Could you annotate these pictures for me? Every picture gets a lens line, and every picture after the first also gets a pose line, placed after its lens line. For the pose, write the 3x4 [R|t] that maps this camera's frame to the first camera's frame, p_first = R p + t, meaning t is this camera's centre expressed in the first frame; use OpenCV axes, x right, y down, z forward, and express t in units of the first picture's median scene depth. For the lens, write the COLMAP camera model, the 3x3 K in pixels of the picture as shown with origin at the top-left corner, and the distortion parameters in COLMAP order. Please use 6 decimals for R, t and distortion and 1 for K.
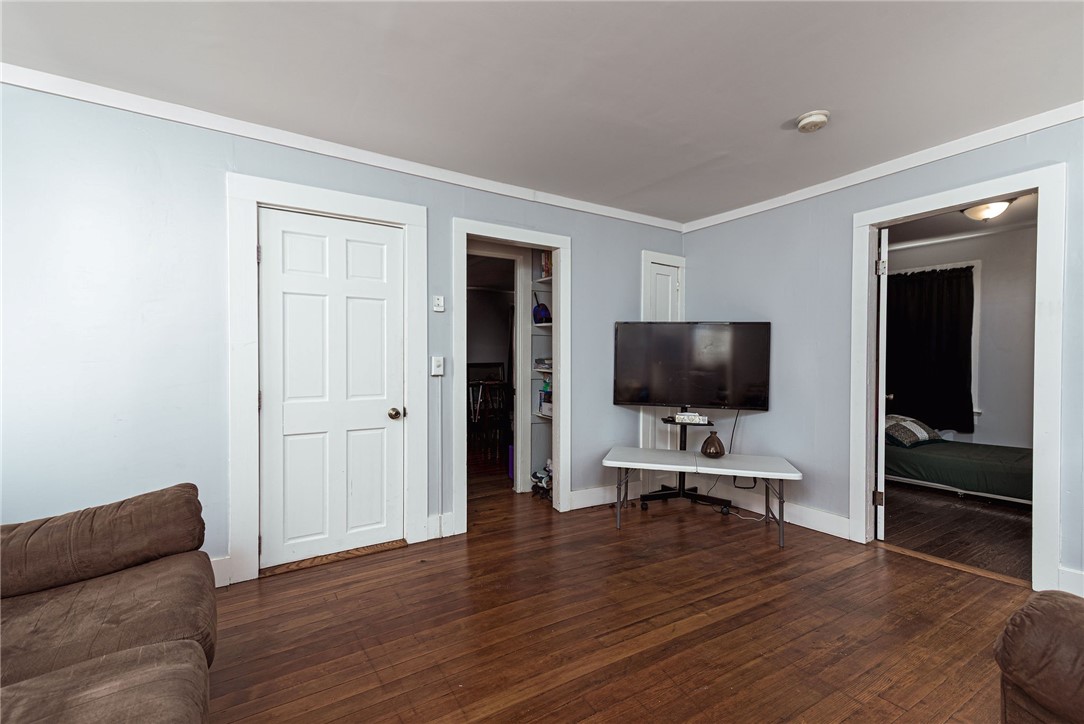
lens RADIAL K [[488.7, 0, 539.8], [0, 488.7, 362.0], [0, 0, 1]] dist [0.003965, 0.000049]
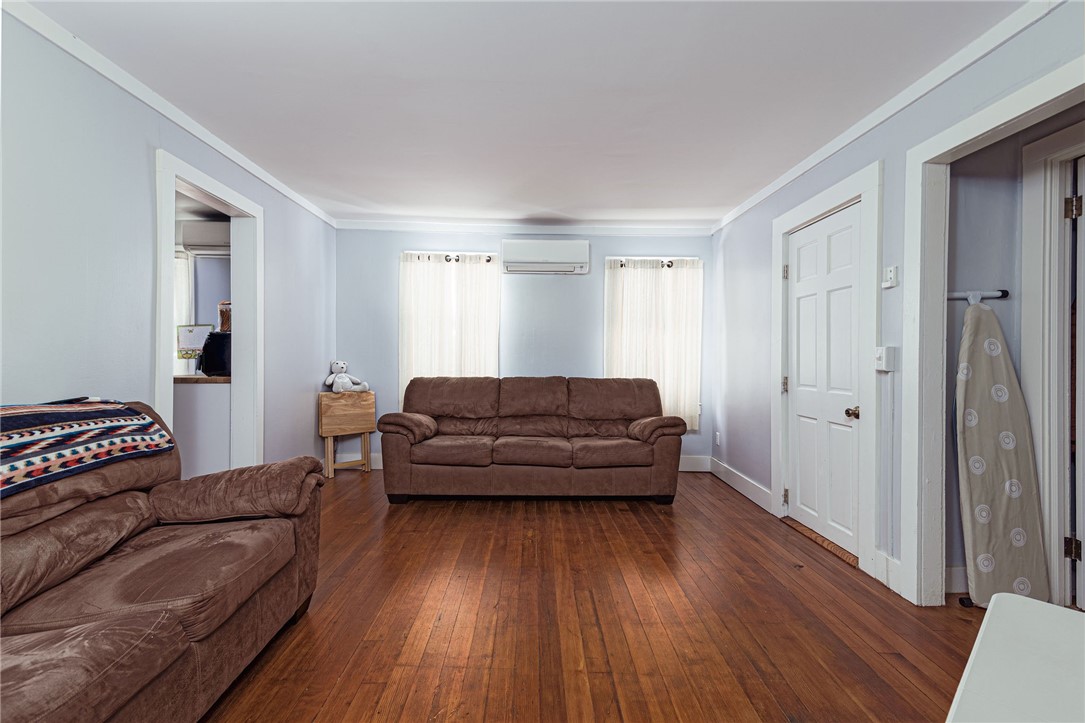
lens RADIAL K [[489.1, 0, 544.7], [0, 489.1, 361.6], [0, 0, 1]] dist [0.003965, 0.000049]
pose [[-0.516097, 0.004607, -0.856518, 0.820253], [-0.009131, 0.999899, 0.010879, 0.009167], [0.856482, 0.013435, -0.516003, 1.062616]]
